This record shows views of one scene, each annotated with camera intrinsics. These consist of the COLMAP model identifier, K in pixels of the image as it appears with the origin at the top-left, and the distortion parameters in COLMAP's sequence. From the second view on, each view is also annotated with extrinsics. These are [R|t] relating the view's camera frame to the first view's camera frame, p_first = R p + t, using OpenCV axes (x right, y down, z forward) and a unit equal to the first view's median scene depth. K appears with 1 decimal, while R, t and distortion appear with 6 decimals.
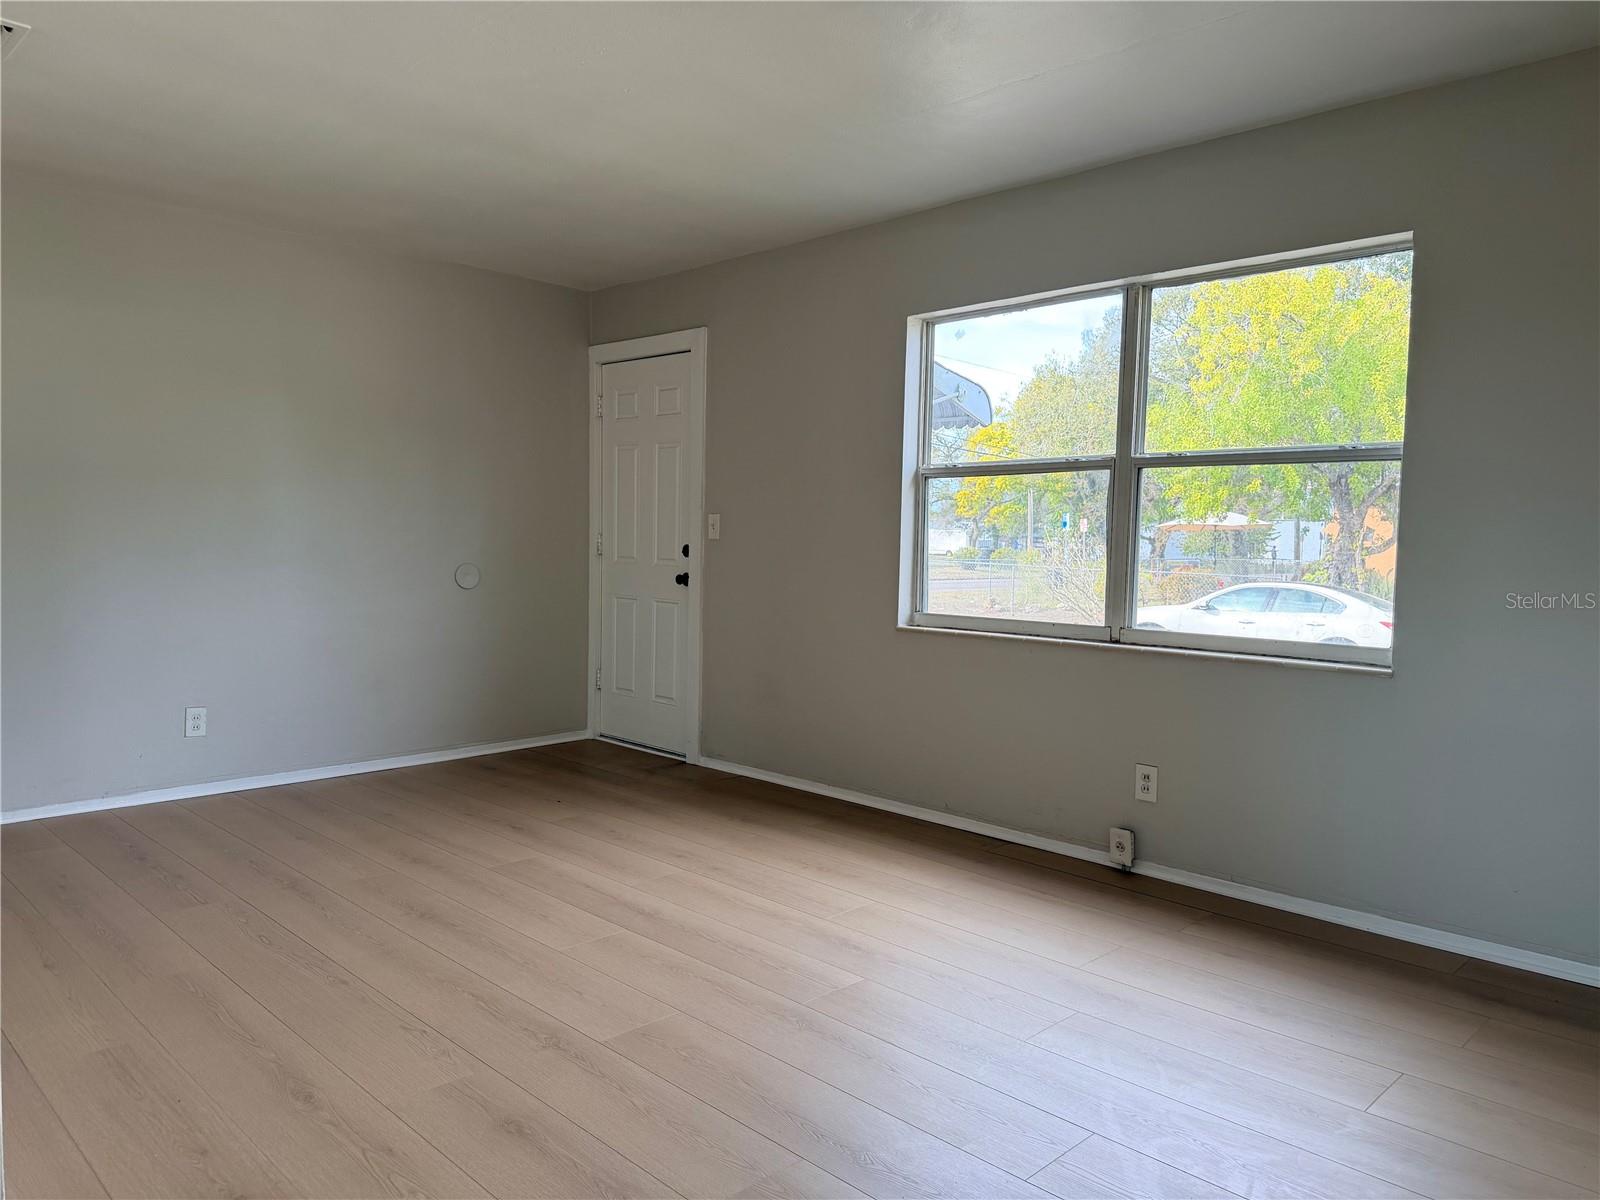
lens RADIAL K [[1129.9, 0, 795.6], [0, 1129.9, 601.4], [0, 0, 1]] dist [-0.021033, -0.002356]
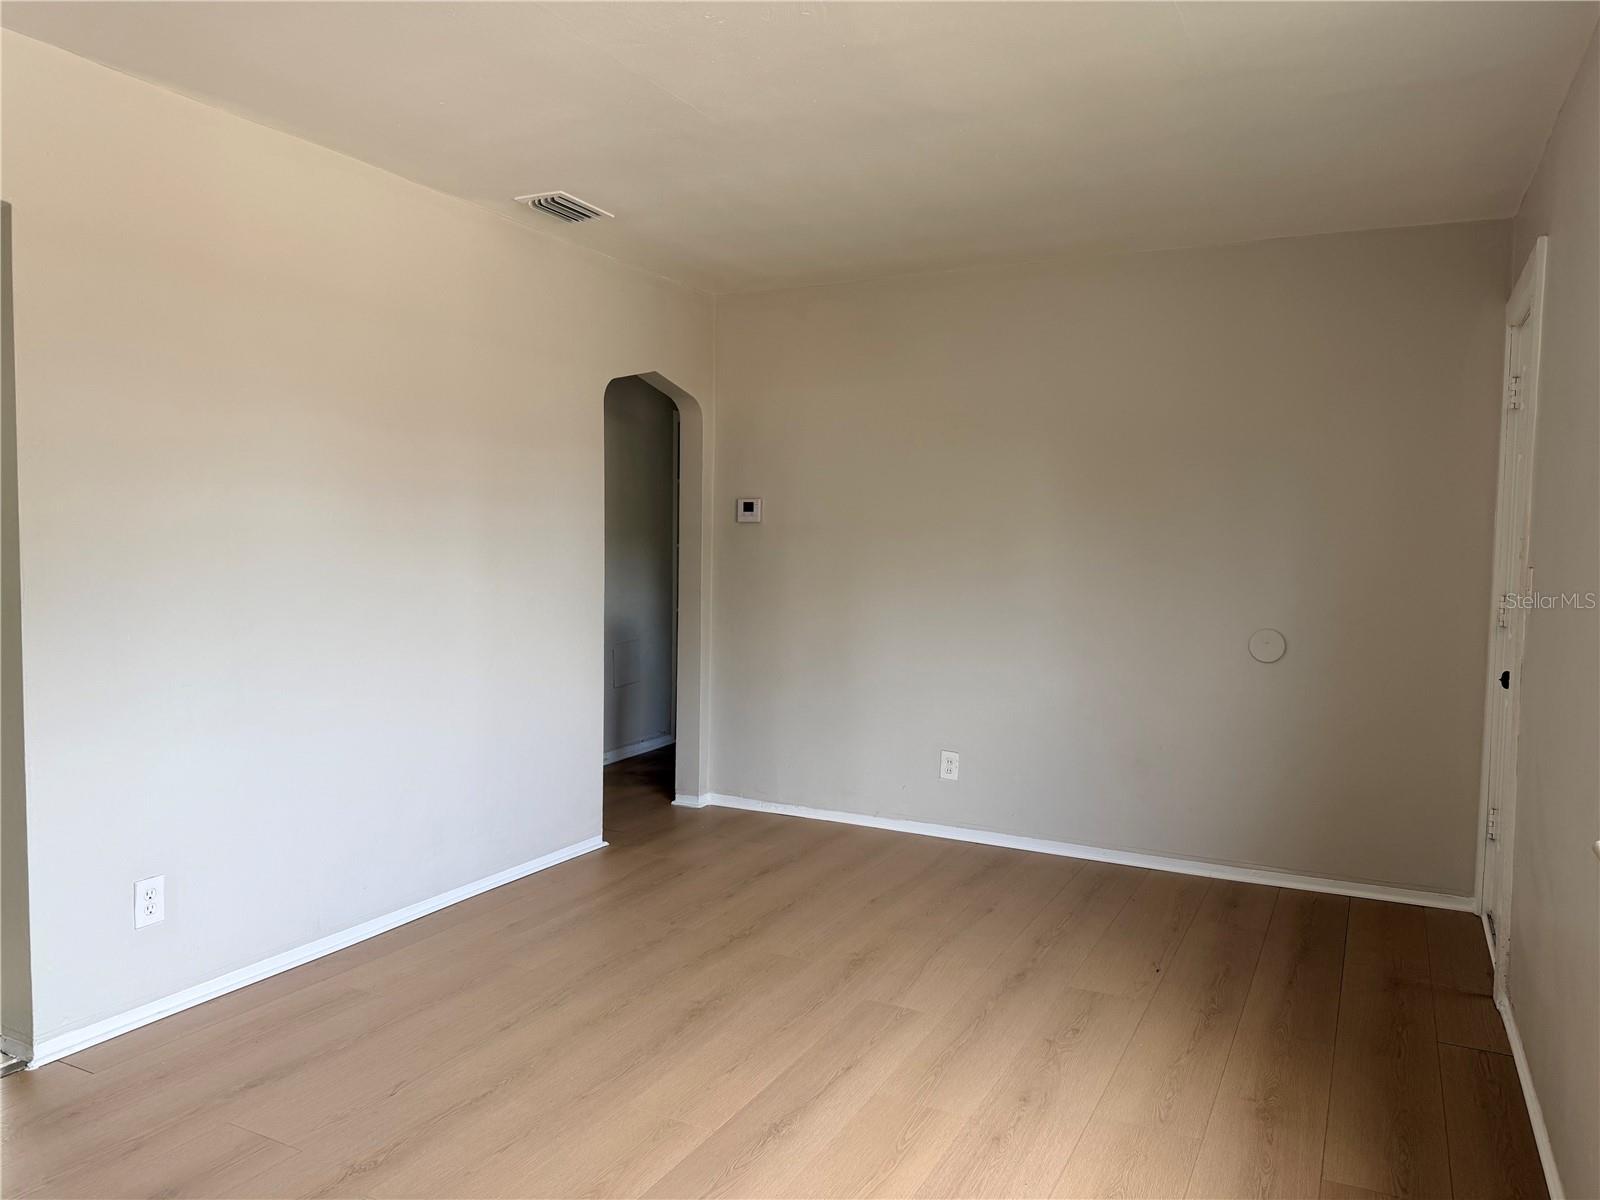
lens RADIAL K [[1129.9, 0, 796.4], [0, 1129.9, 599.7], [0, 0, 1]] dist [-0.021033, -0.002356]
pose [[0.296751, 0.045663, -0.953862, 0.478745], [-0.068938, 0.997274, 0.026295, -0.072363], [0.952463, 0.057955, 0.299091, 0.682172]]
